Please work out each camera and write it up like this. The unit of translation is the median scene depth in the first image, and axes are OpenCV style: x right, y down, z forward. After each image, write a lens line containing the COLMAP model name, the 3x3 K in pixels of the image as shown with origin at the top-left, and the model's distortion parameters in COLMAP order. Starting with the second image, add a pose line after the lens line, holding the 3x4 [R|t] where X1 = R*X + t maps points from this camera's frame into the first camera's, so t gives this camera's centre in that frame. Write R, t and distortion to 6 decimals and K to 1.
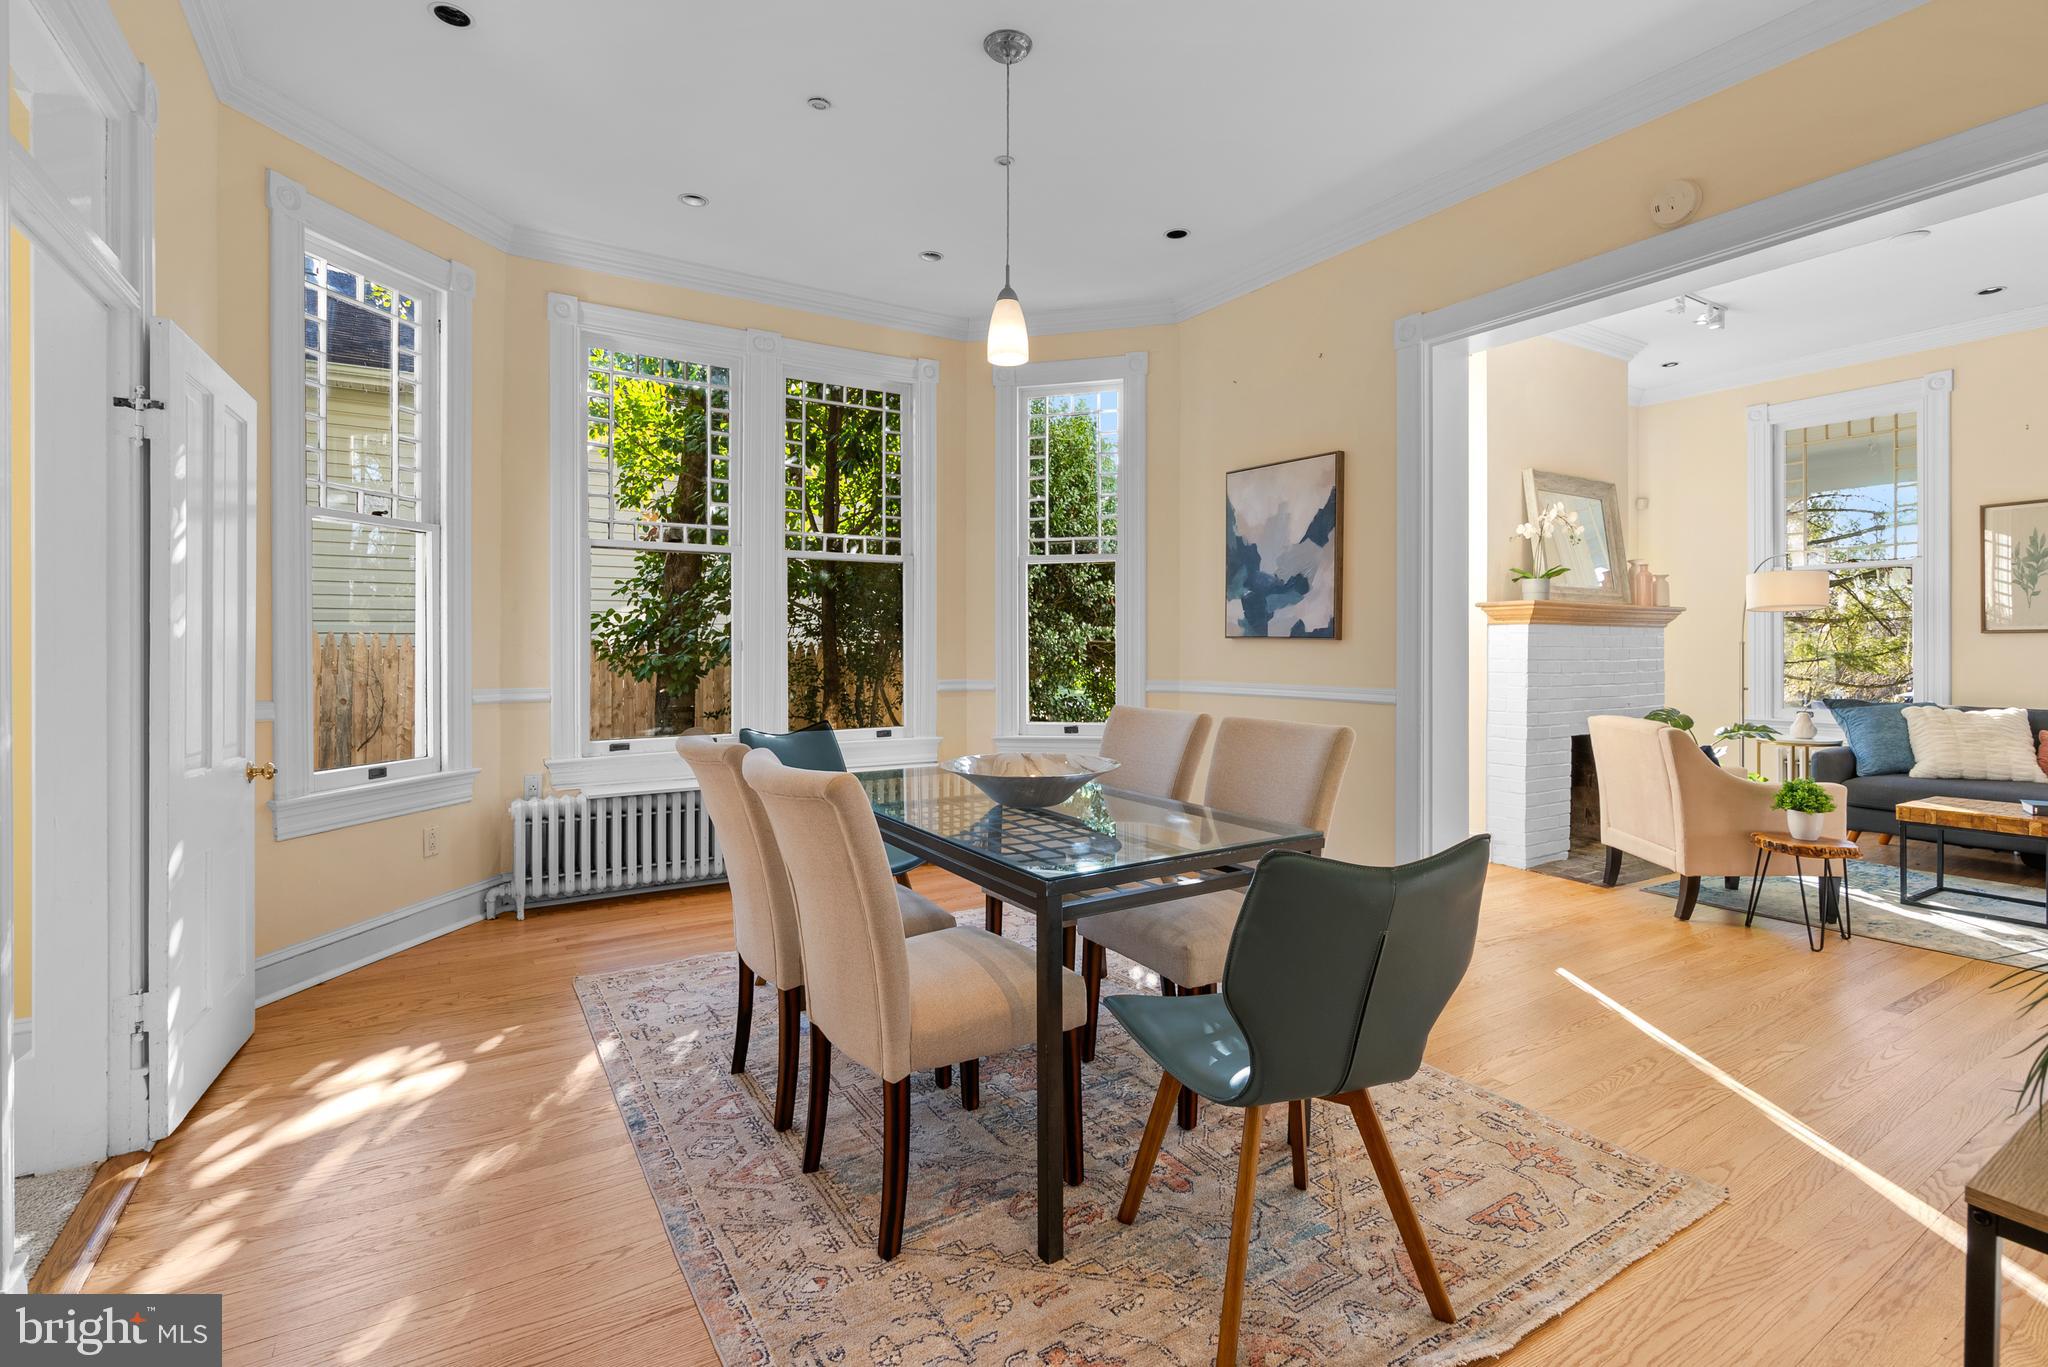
lens RADIAL K [[939.0, 0, 1020.8], [0, 939.0, 653.3], [0, 0, 1]] dist [-0.007244, 0.003662]
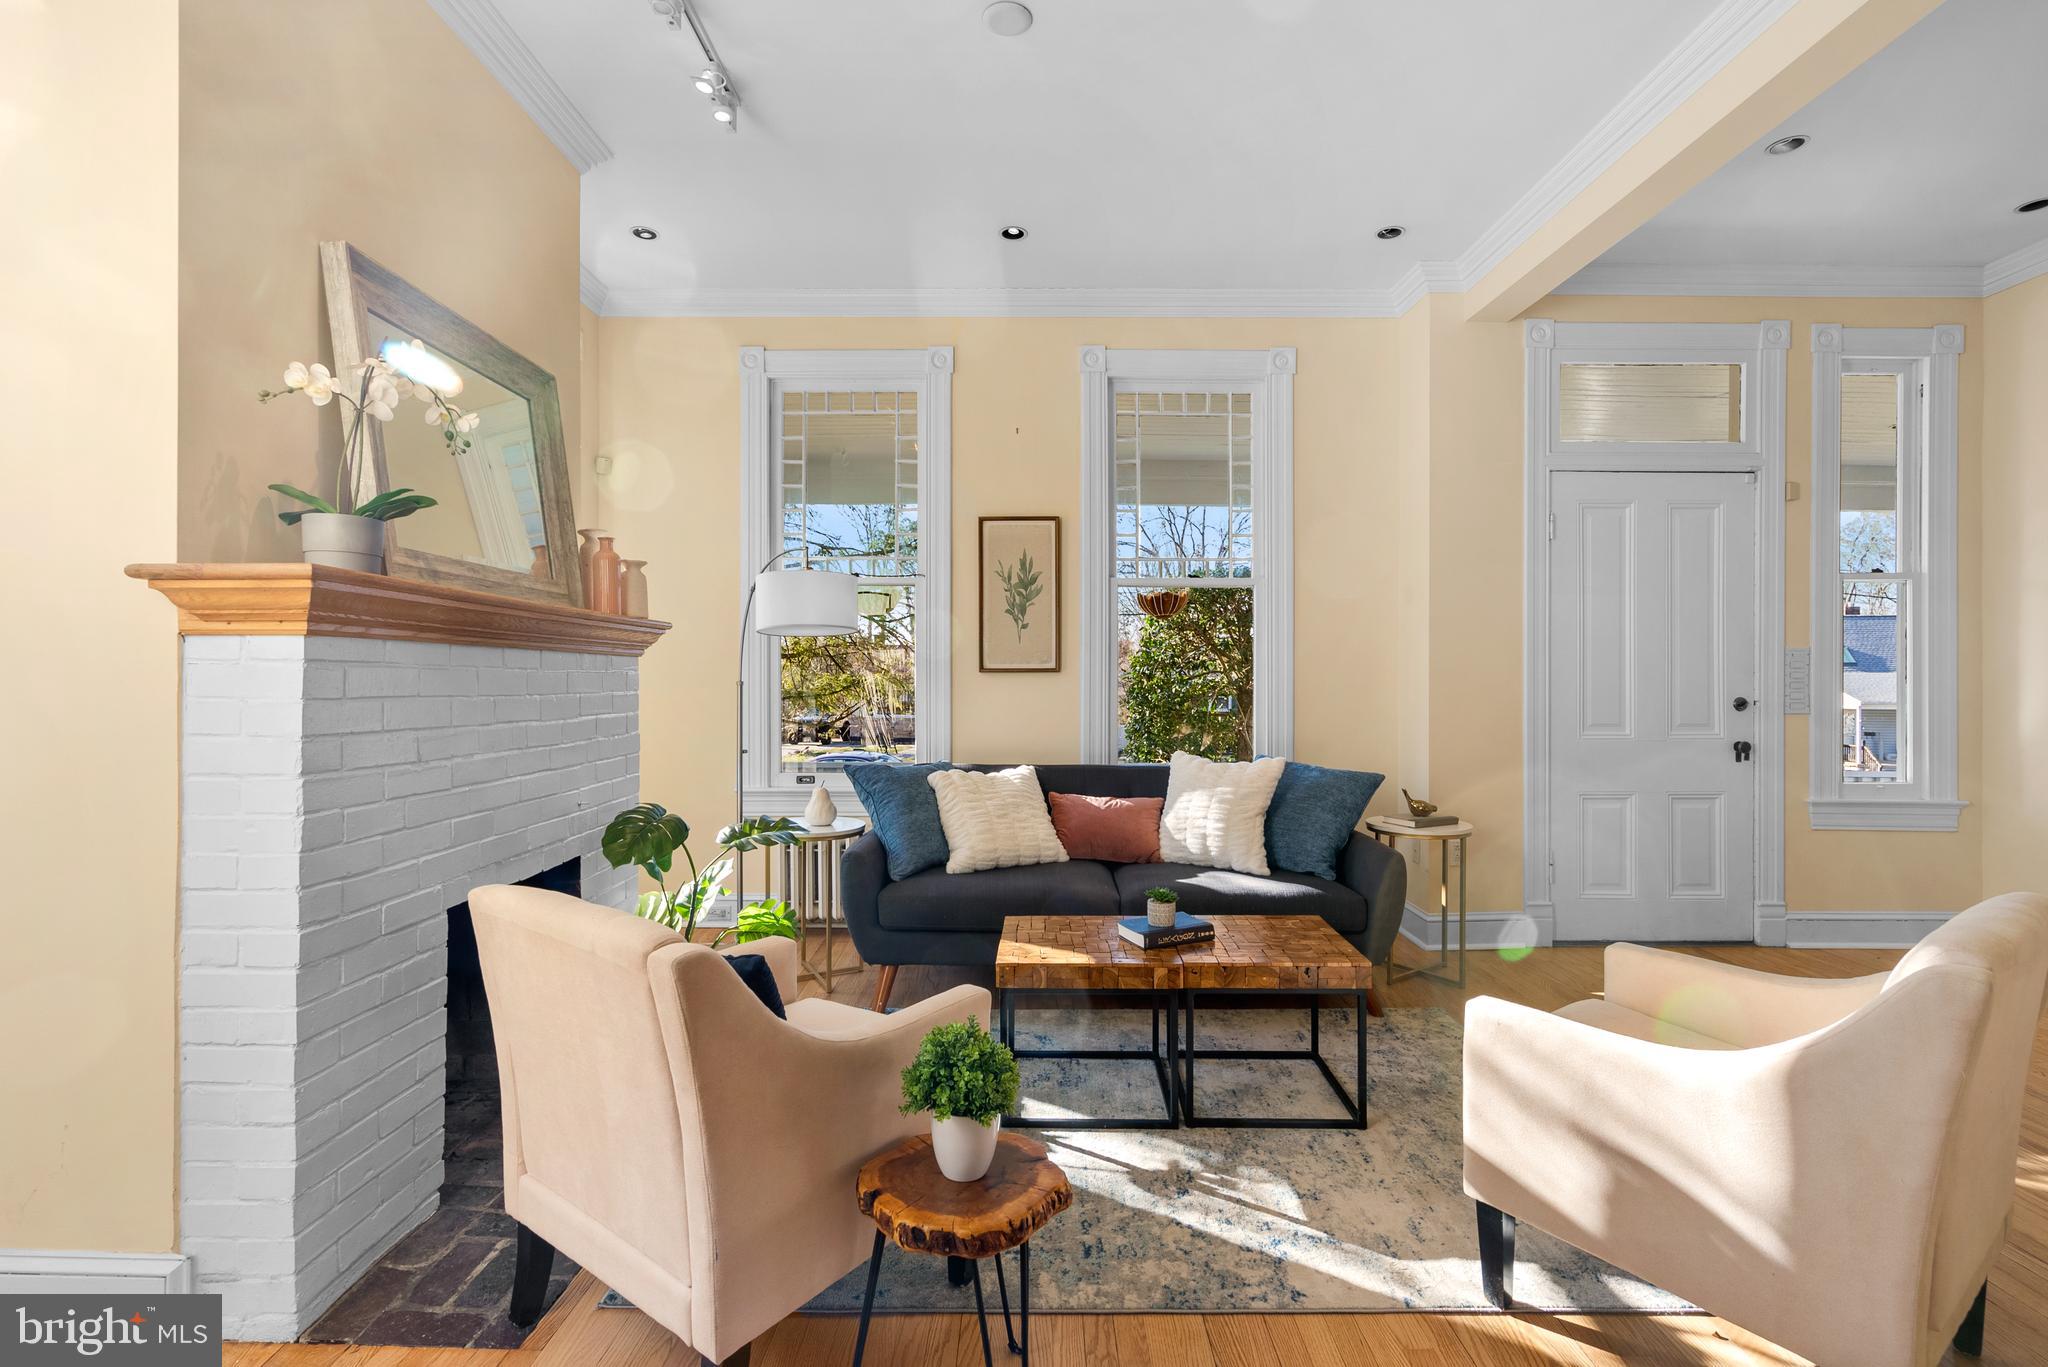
lens RADIAL K [[939.0, 0, 1024.4], [0, 939.0, 682.4], [0, 0, 1]] dist [-0.007244, 0.003662]
pose [[0.533730, 0.001159, 0.845654, 0.363595], [0.001610, 0.999996, -0.002386, -0.010896], [-0.845653, 0.002635, 0.533726, 0.547267]]
